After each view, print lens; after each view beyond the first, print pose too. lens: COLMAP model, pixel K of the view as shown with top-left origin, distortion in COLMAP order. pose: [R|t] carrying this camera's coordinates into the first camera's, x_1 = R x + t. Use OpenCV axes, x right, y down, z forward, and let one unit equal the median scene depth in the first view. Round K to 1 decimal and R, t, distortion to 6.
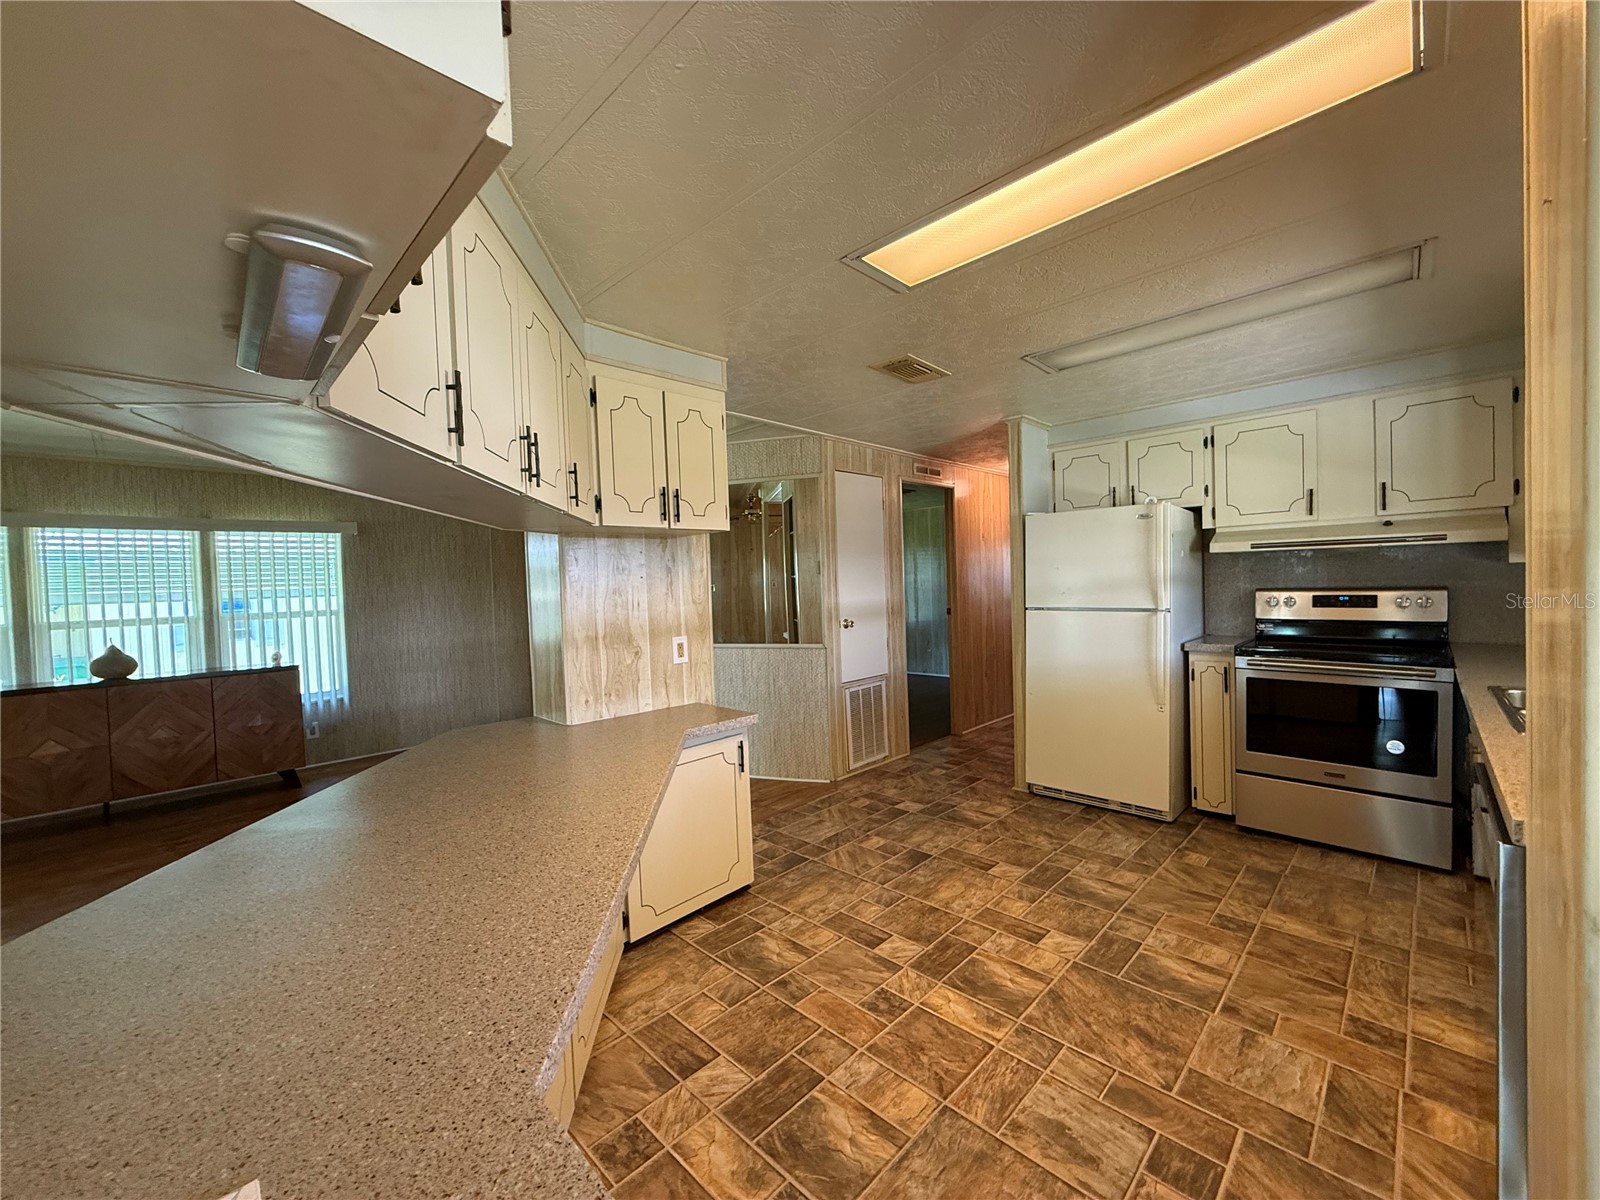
lens RADIAL K [[637.5, 0, 795.9], [0, 637.5, 600.3], [0, 0, 1]] dist [0.000417, 0.000028]
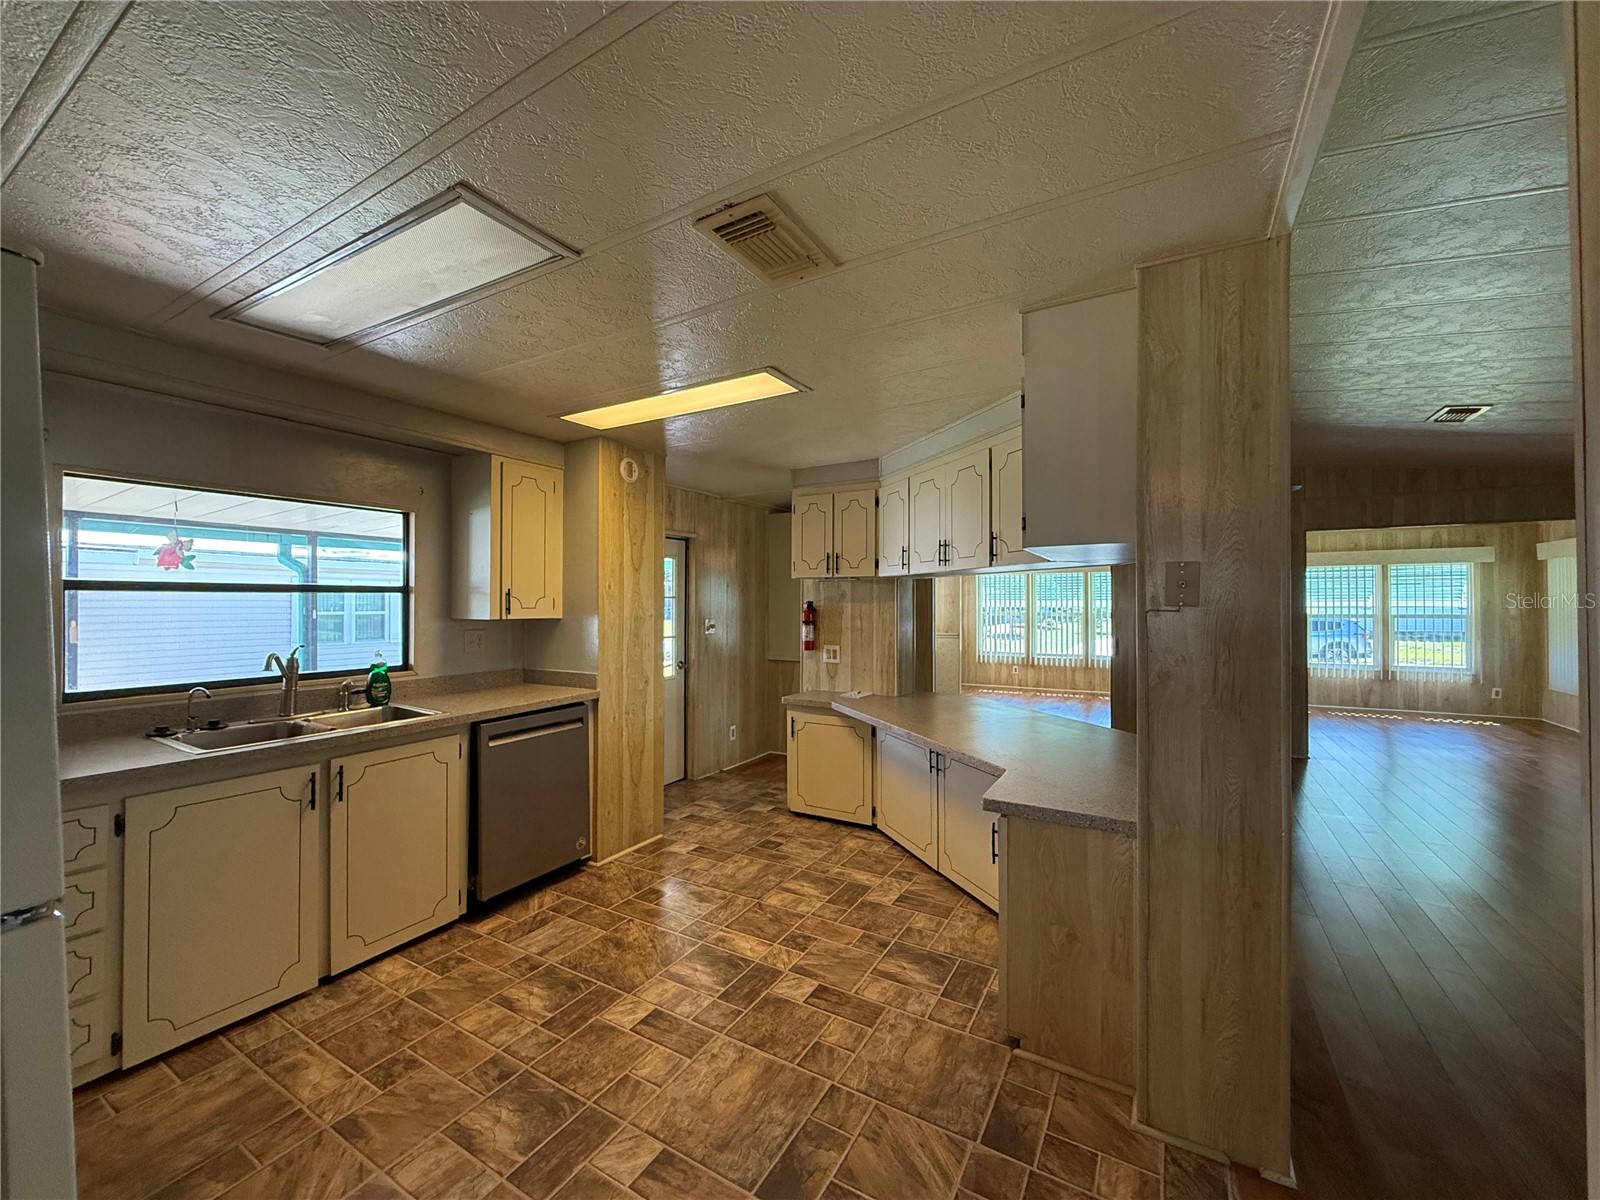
lens RADIAL K [[637.5, 0, 797.1], [0, 637.5, 601.2], [0, 0, 1]] dist [0.000417, 0.000028]
pose [[-0.968932, 0.033261, -0.245081, 0.315124], [0.027122, 0.999229, 0.028383, -0.076026], [0.245836, 0.020854, -0.969087, 1.606771]]
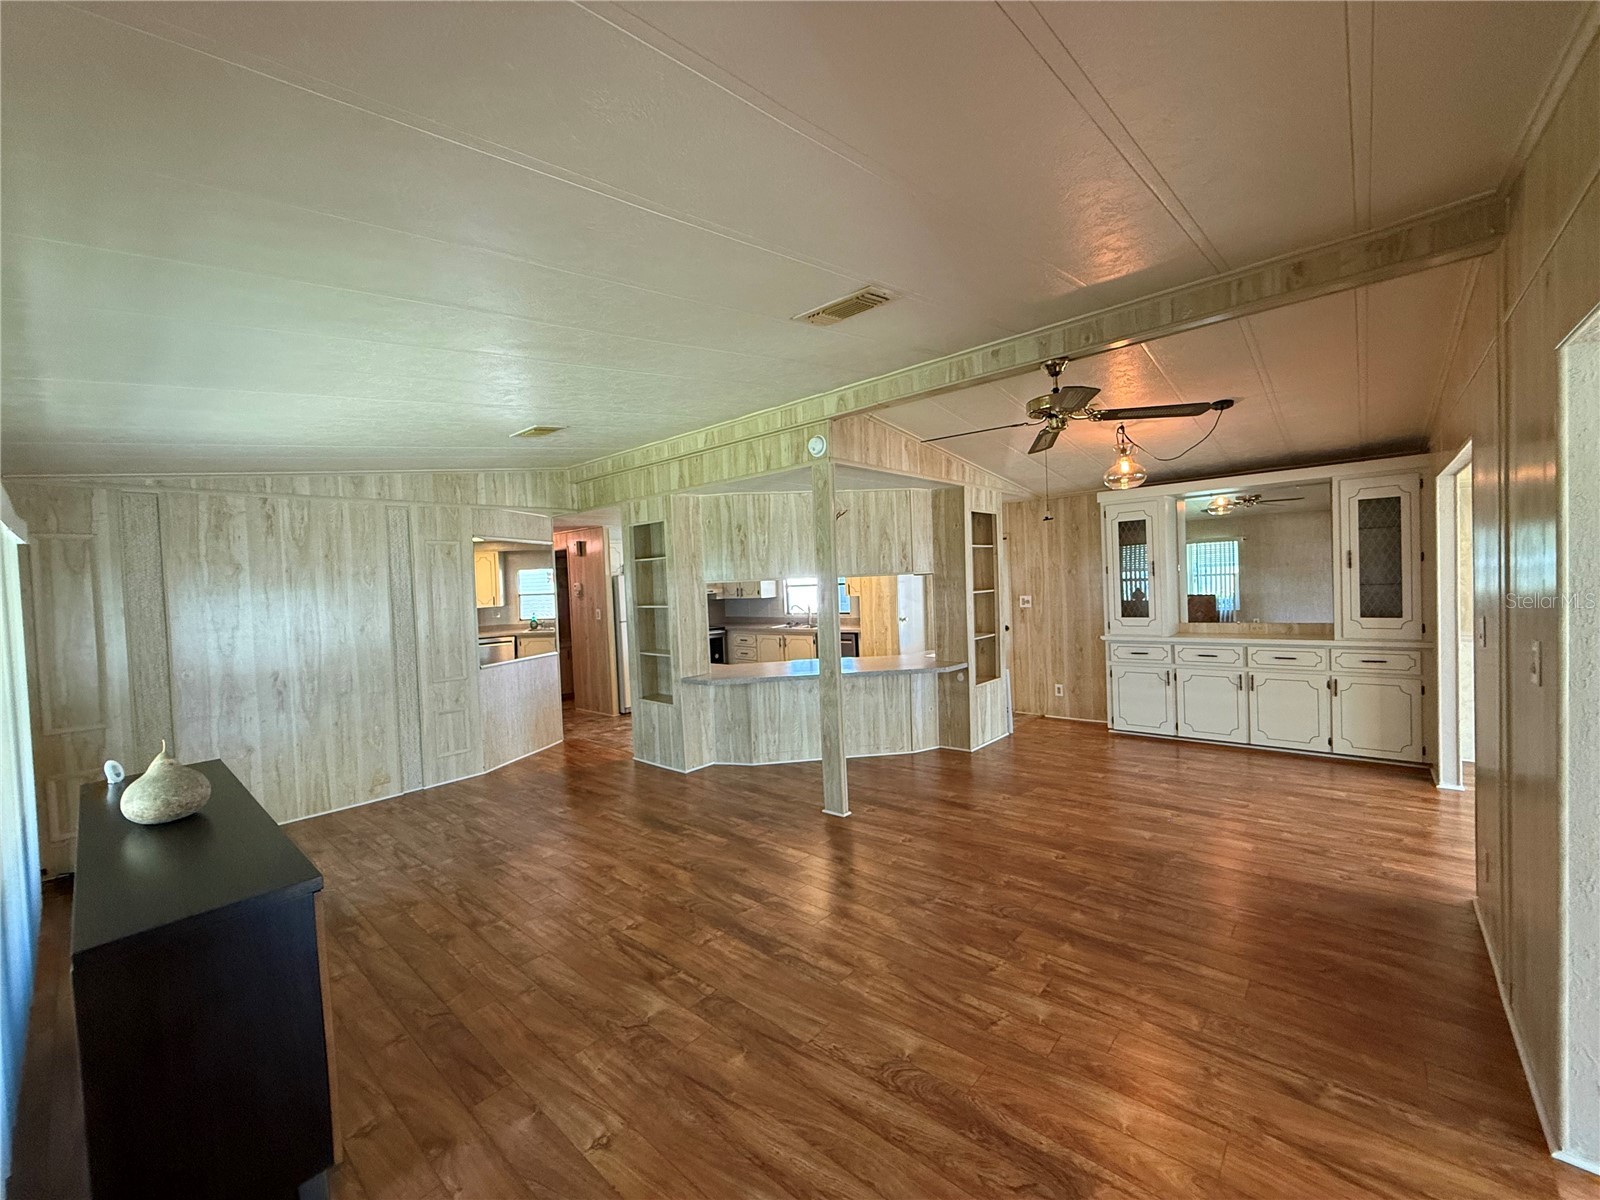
lens RADIAL K [[637.5, 0, 796.7], [0, 637.5, 600.7], [0, 0, 1]] dist [0.000417, 0.000028]
pose [[-0.046933, 0.001978, 0.998896, -2.296243], [0.069818, 0.997559, 0.001305, -0.024939], [-0.996455, 0.069802, -0.046957, 0.728499]]
